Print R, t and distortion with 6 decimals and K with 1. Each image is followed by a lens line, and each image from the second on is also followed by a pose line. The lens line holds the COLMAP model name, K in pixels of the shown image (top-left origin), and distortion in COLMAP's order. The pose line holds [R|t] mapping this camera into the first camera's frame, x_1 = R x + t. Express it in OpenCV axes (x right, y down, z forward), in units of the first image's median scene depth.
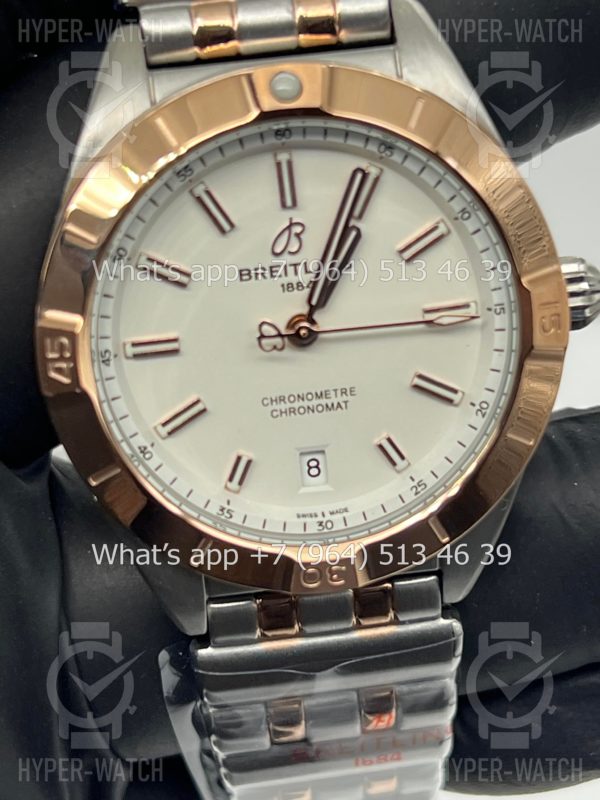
lens RADIAL K [[1985.6, 0, 295.3], [0, 1985.6, 395.7], [0, 0, 1]] dist [0.277183, 0.000000]
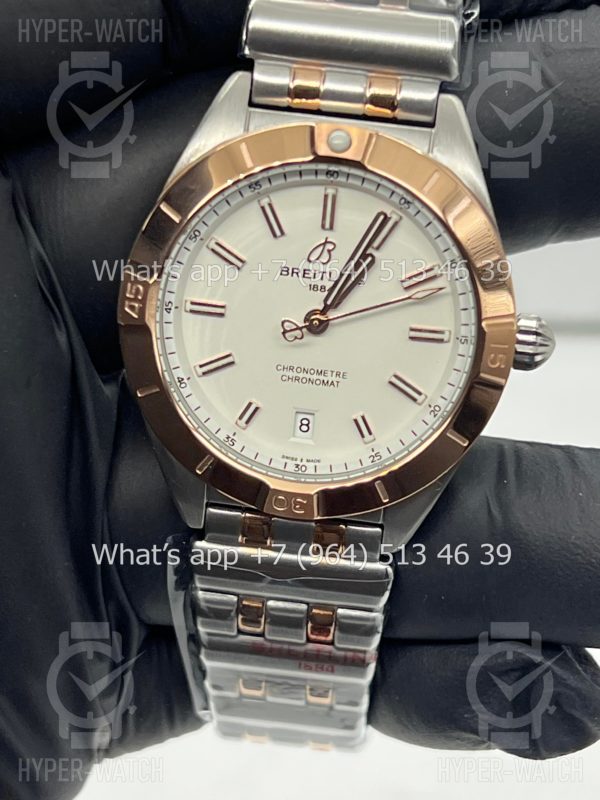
lens RADIAL K [[1985.6, 0, 306.7], [0, 1985.6, 423.4], [0, 0, 1]] dist [0.277183, 0.000000]
pose [[0.965176, 0.234991, -0.114957, 0.166265], [-0.235122, 0.971884, 0.012616, 0.018377], [0.114689, 0.014853, 0.993290, -0.325177]]
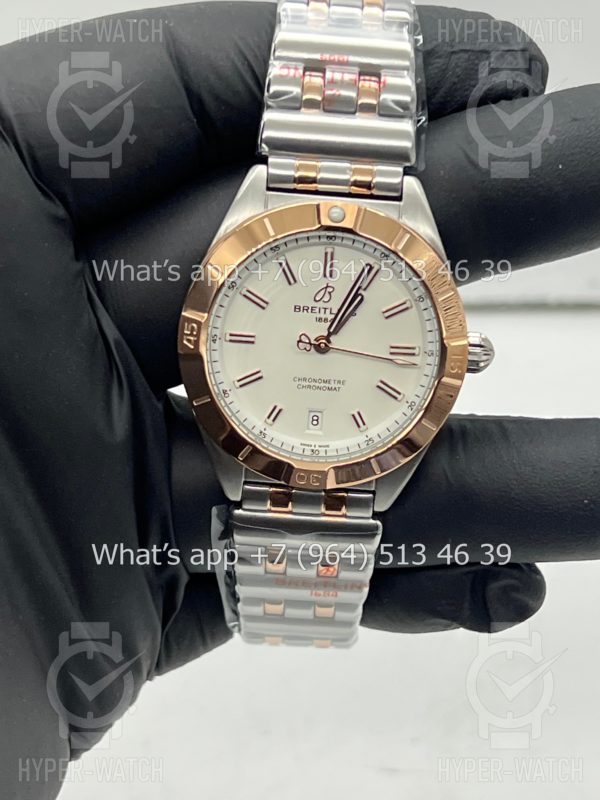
lens RADIAL K [[1985.6, 0, 300.6], [0, 1985.6, 405.6], [0, 0, 1]] dist [0.277183, 0.000000]
pose [[0.980387, 0.190256, -0.051426, 0.088285], [-0.190779, 0.981618, -0.005405, 0.036033], [0.049452, 0.015109, 0.998662, -0.823069]]
